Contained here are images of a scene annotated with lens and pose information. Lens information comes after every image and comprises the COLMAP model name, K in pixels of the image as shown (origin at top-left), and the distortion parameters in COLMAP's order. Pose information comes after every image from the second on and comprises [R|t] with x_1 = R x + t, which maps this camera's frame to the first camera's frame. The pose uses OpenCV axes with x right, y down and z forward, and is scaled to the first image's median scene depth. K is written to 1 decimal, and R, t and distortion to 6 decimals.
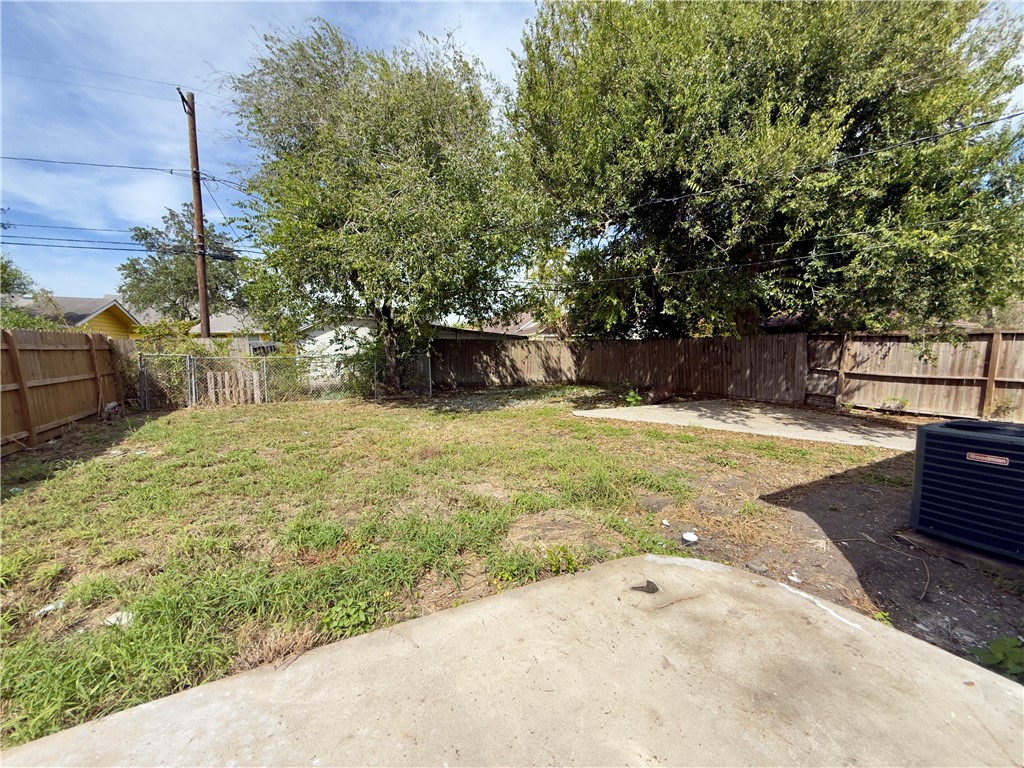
lens RADIAL K [[413.1, 0, 511.3], [0, 413.1, 389.2], [0, 0, 1]] dist [-0.002506, -0.000403]
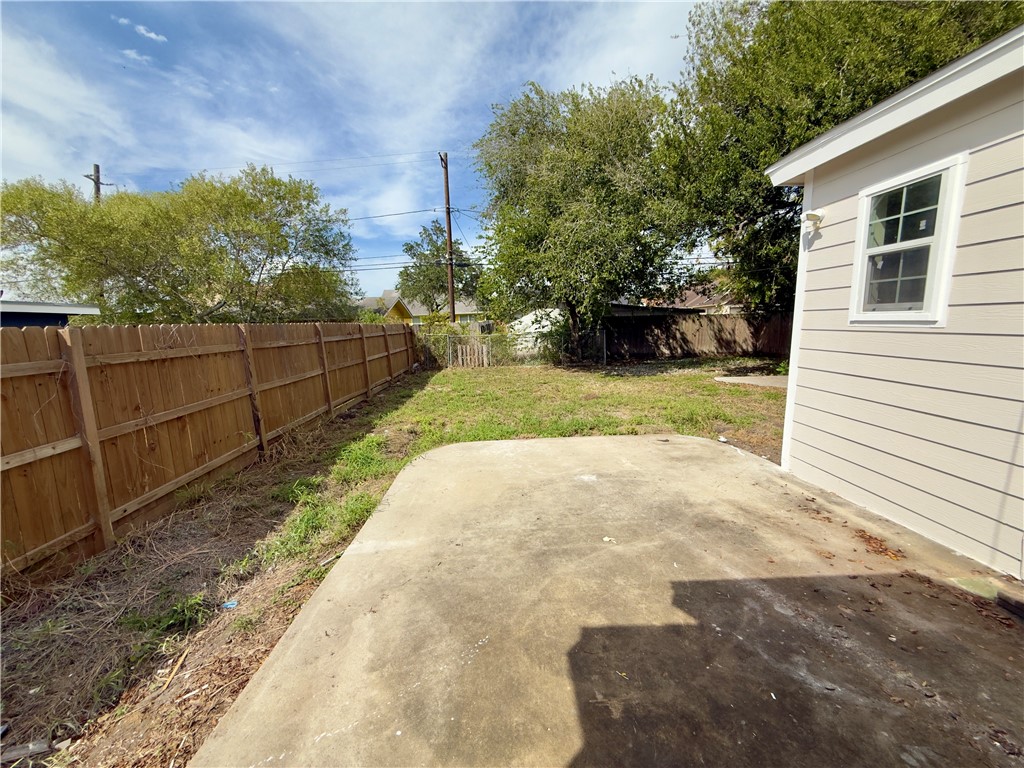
lens RADIAL K [[413.1, 0, 511.3], [0, 413.1, 389.2], [0, 0, 1]] dist [-0.002506, -0.000403]
pose [[0.900623, 0.042186, -0.432548, 0.089368], [-0.011802, 0.997285, 0.072690, 0.004954], [0.434440, -0.060361, 0.898676, -0.238825]]
